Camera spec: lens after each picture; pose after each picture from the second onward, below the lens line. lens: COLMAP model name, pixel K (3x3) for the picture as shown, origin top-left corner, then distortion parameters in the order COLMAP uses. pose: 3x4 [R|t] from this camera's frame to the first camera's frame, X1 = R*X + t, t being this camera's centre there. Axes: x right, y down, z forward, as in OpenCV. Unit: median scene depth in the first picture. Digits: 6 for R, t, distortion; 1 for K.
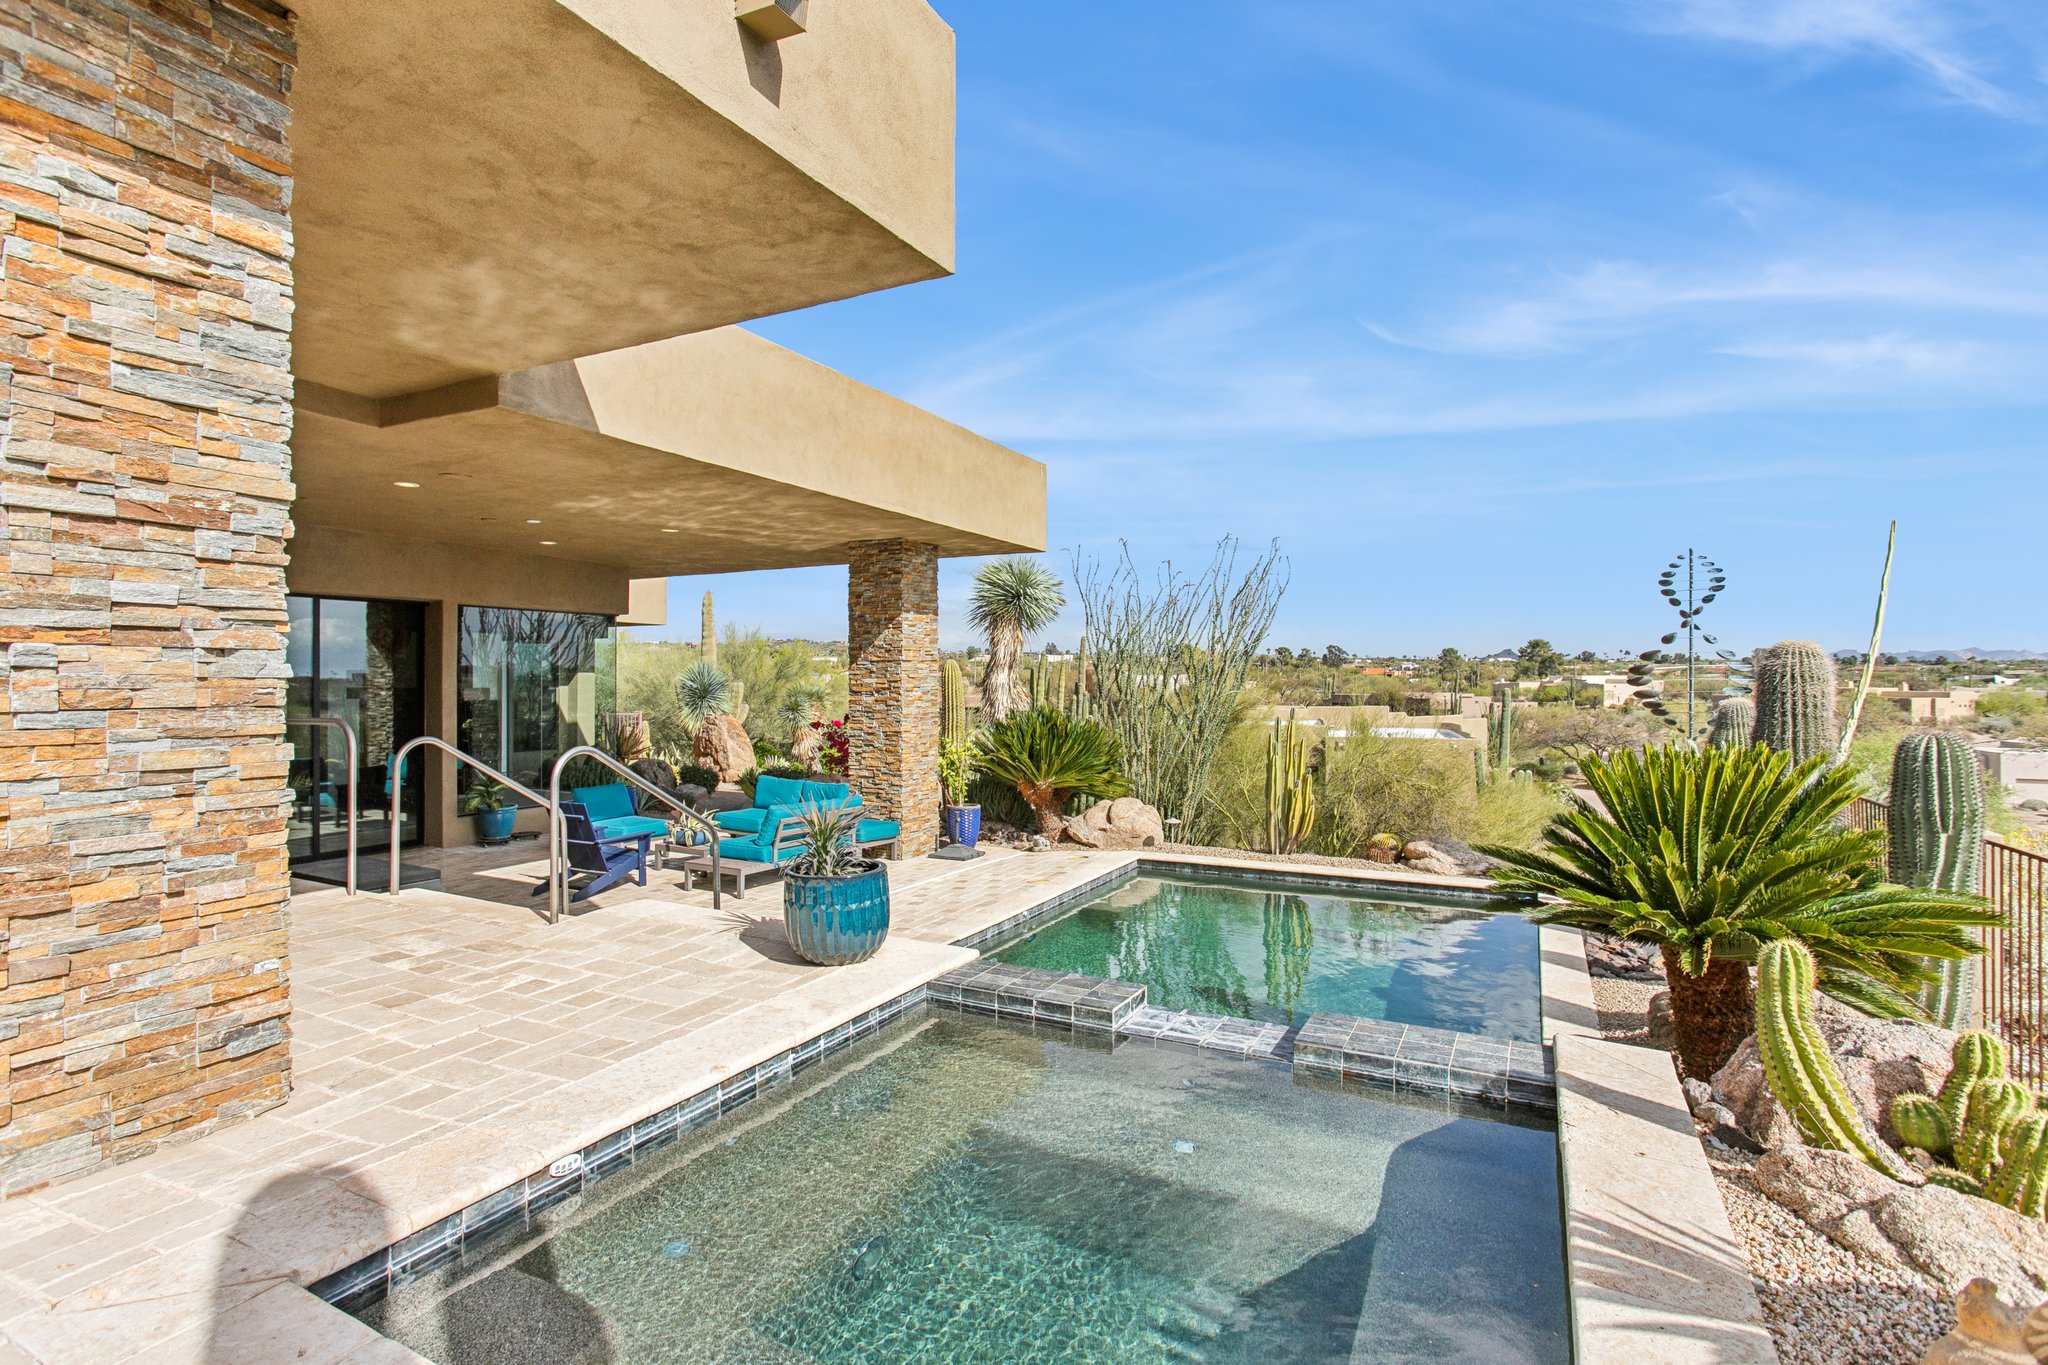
lens RADIAL K [[987.1, 0, 1014.3], [0, 987.1, 673.1], [0, 0, 1]] dist [-0.056972, 0.032760]
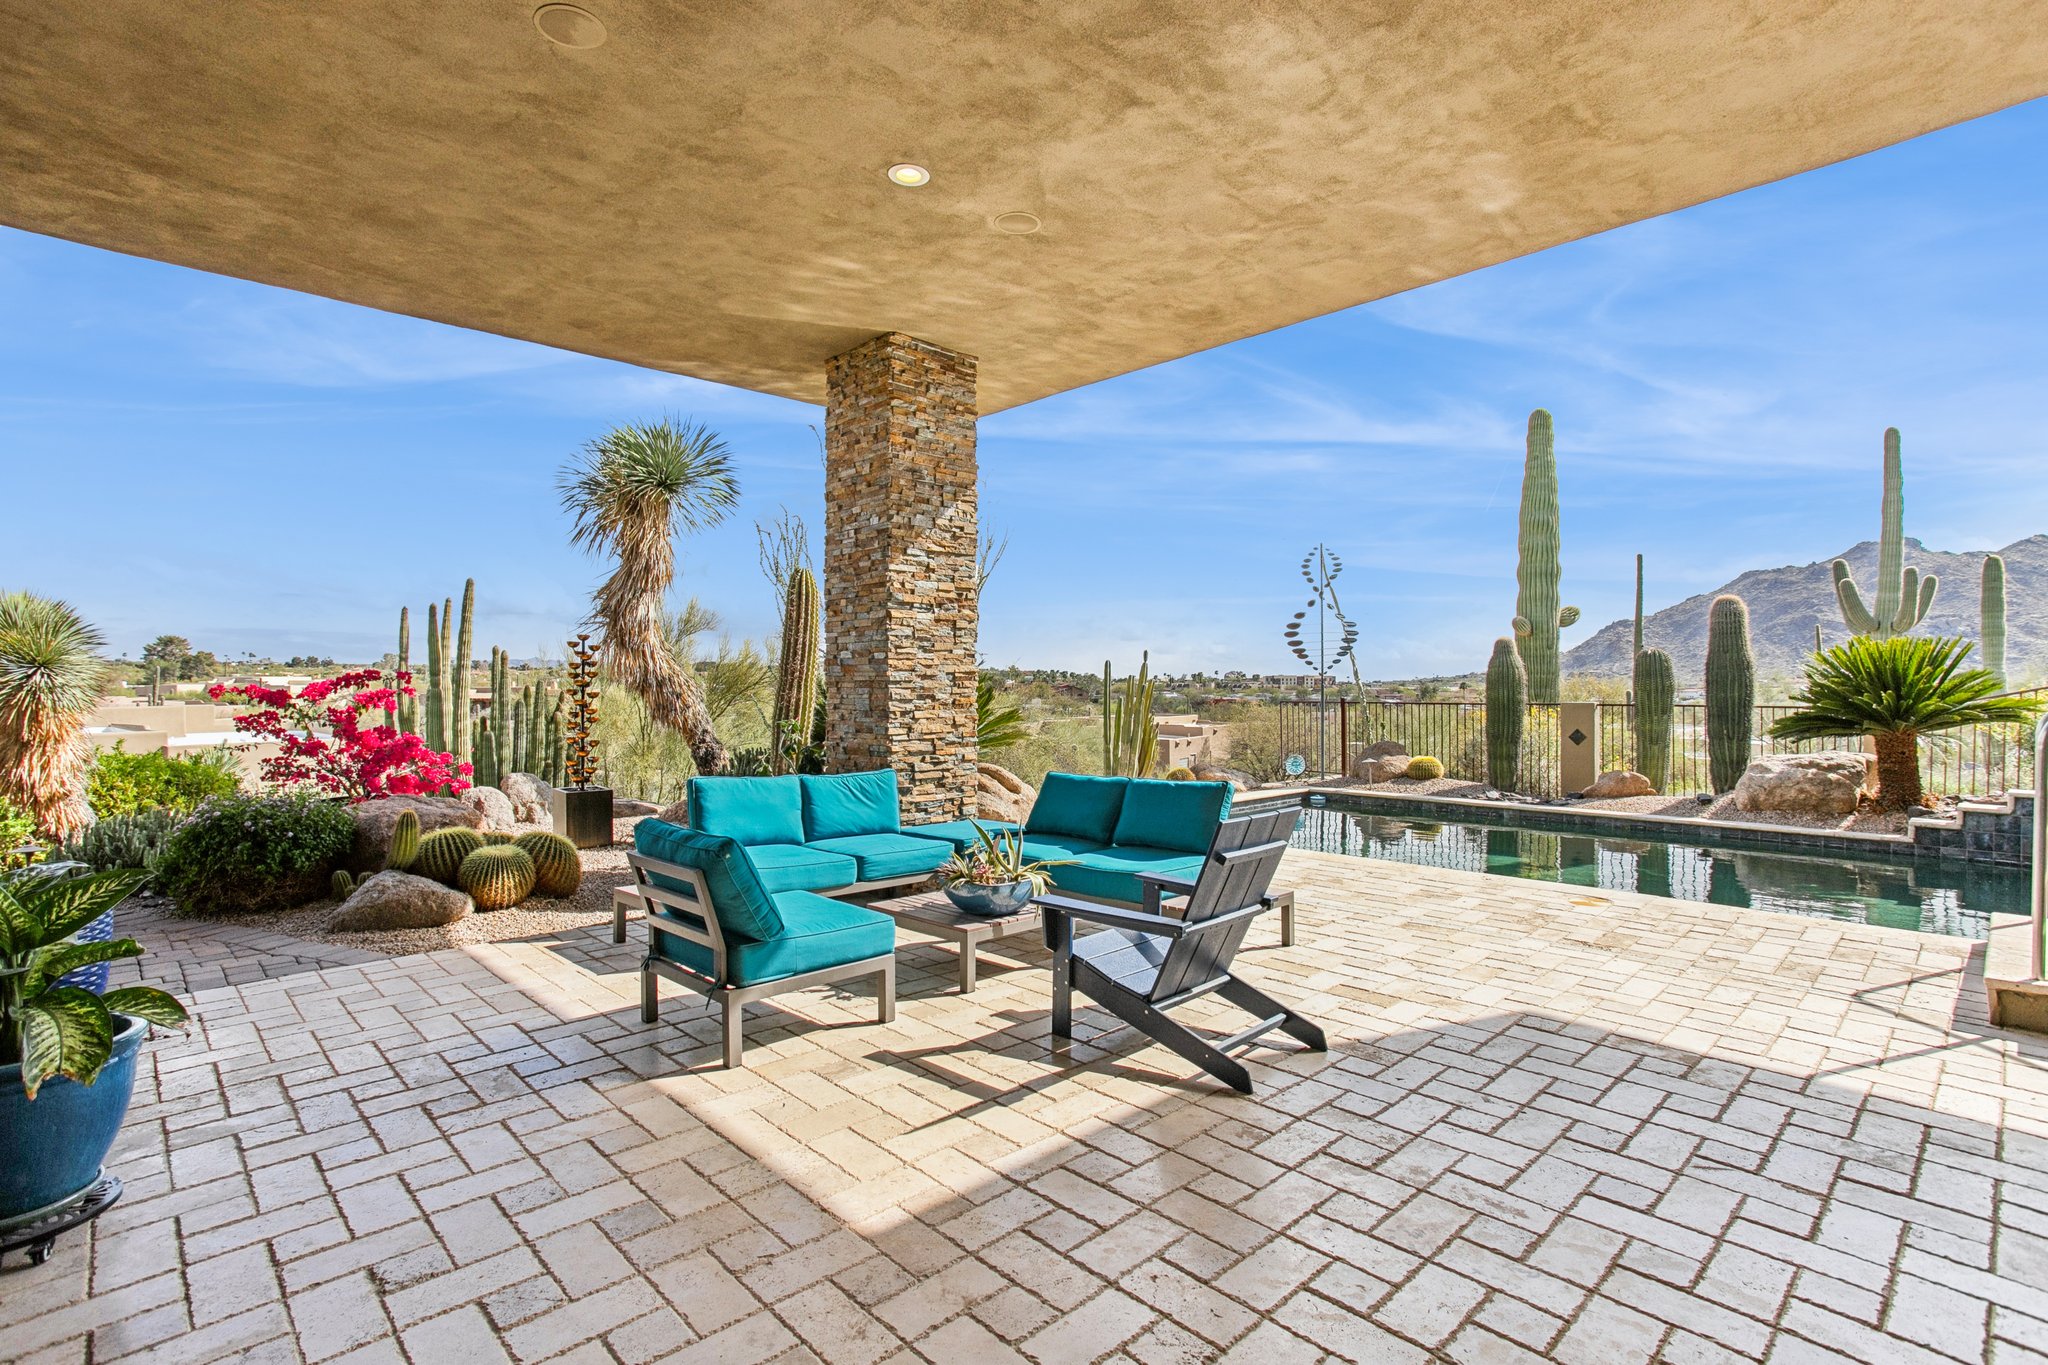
lens RADIAL K [[987.1, 0, 1014.3], [0, 987.1, 673.1], [0, 0, 1]] dist [-0.056972, 0.032760]
pose [[0.318920, 0.008691, 0.947742, -0.656973], [-0.003398, 0.999962, -0.008027, 0.061878], [-0.947775, -0.000660, 0.318938, 0.745409]]
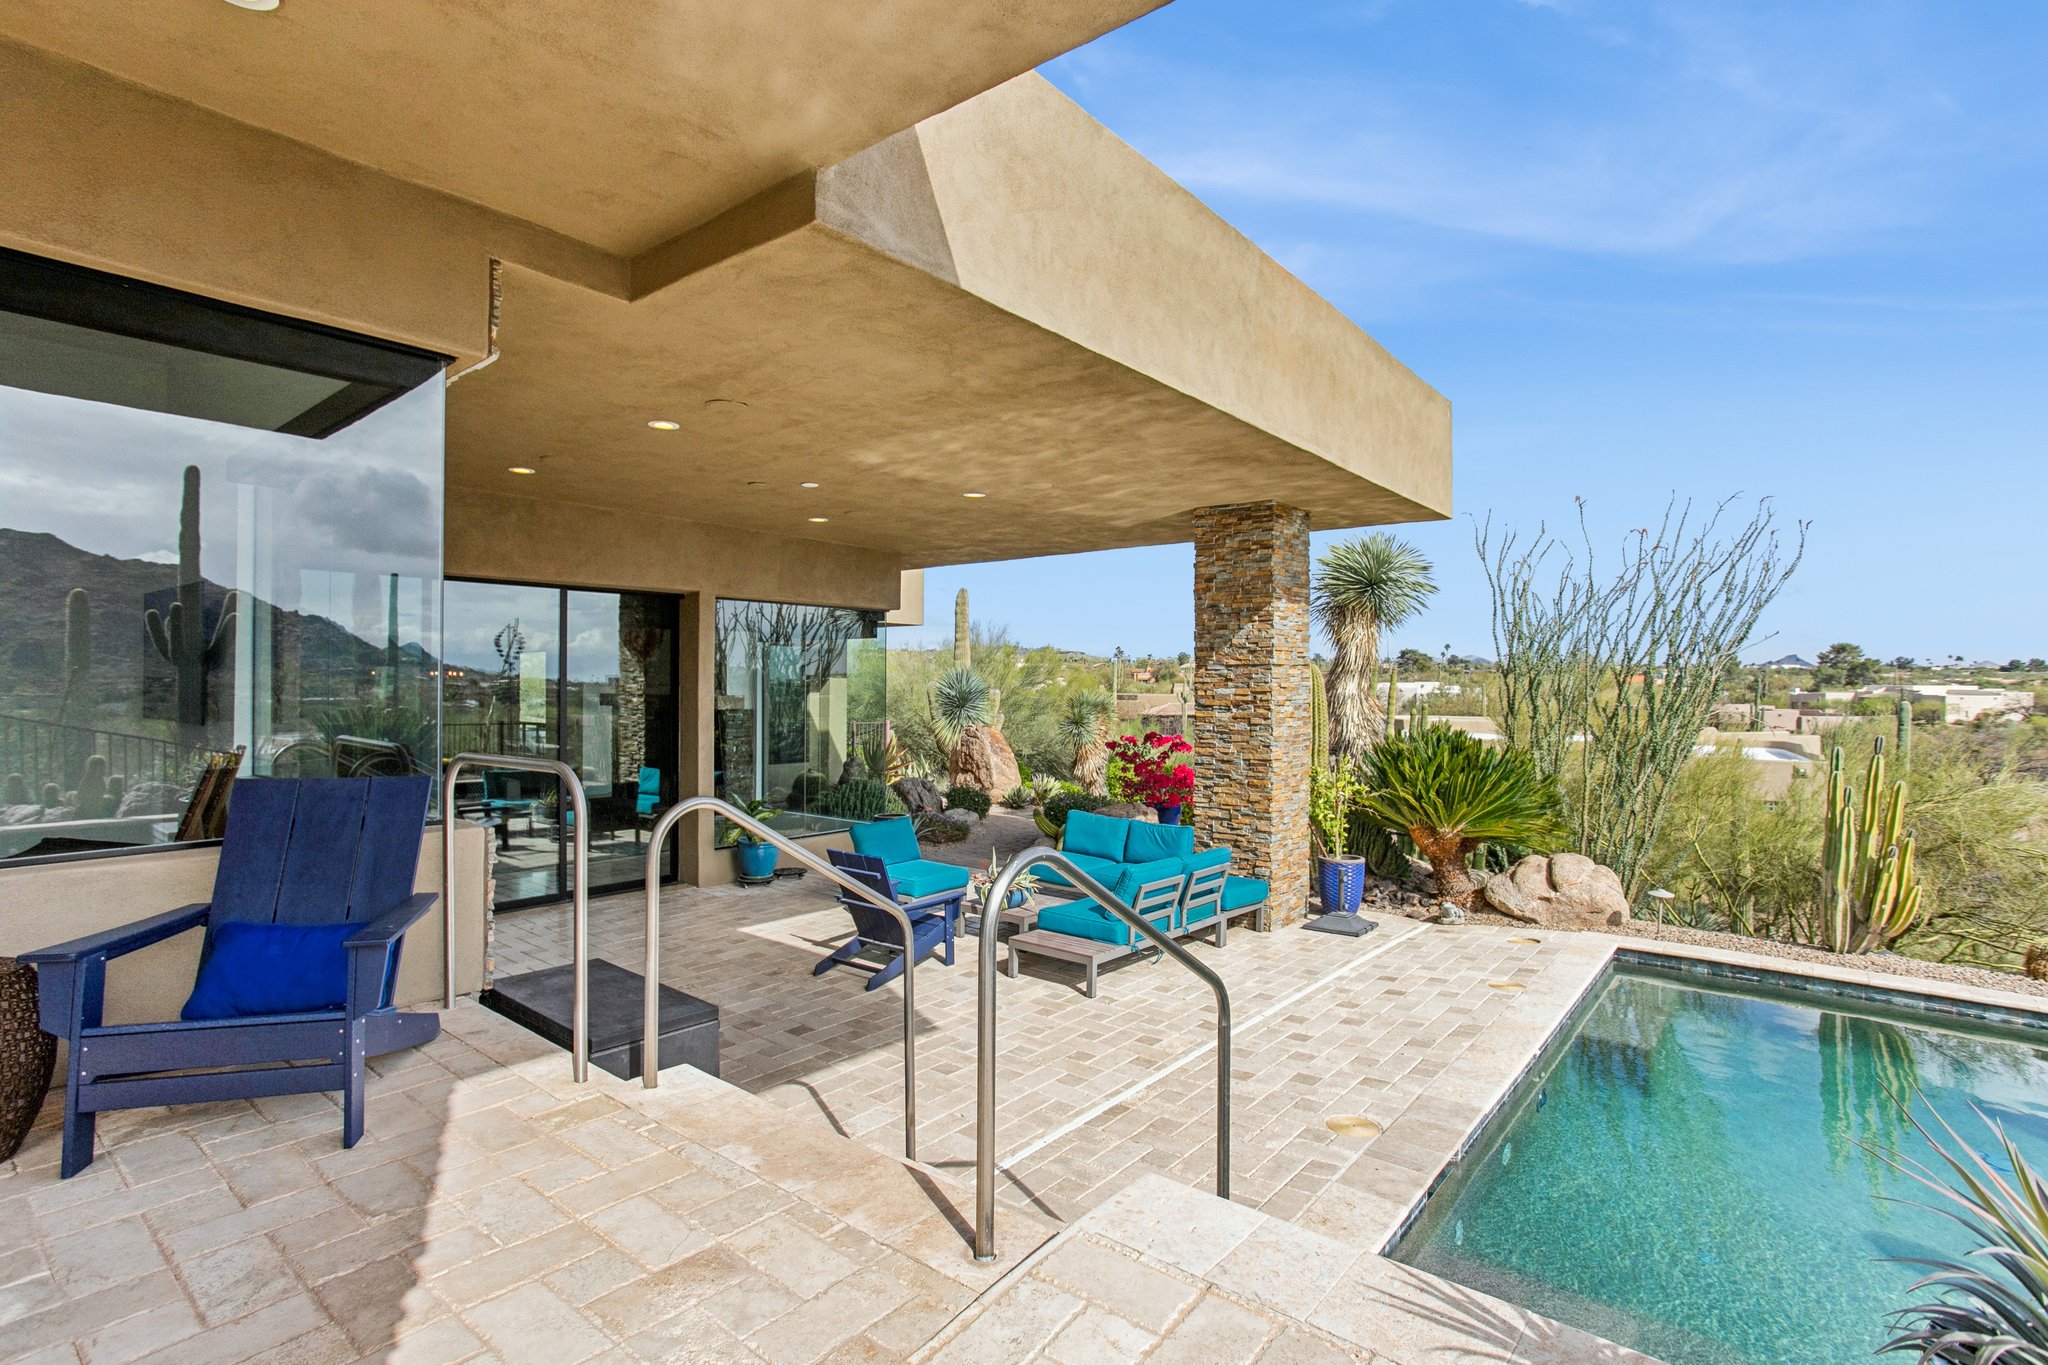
lens RADIAL K [[987.1, 0, 1014.3], [0, 987.1, 673.1], [0, 0, 1]] dist [-0.056972, 0.032760]
pose [[0.978201, 0.002601, -0.207643, -0.143809], [-0.003918, 0.999975, -0.005932, -0.000970], [0.207623, 0.006616, 0.978187, 0.223290]]
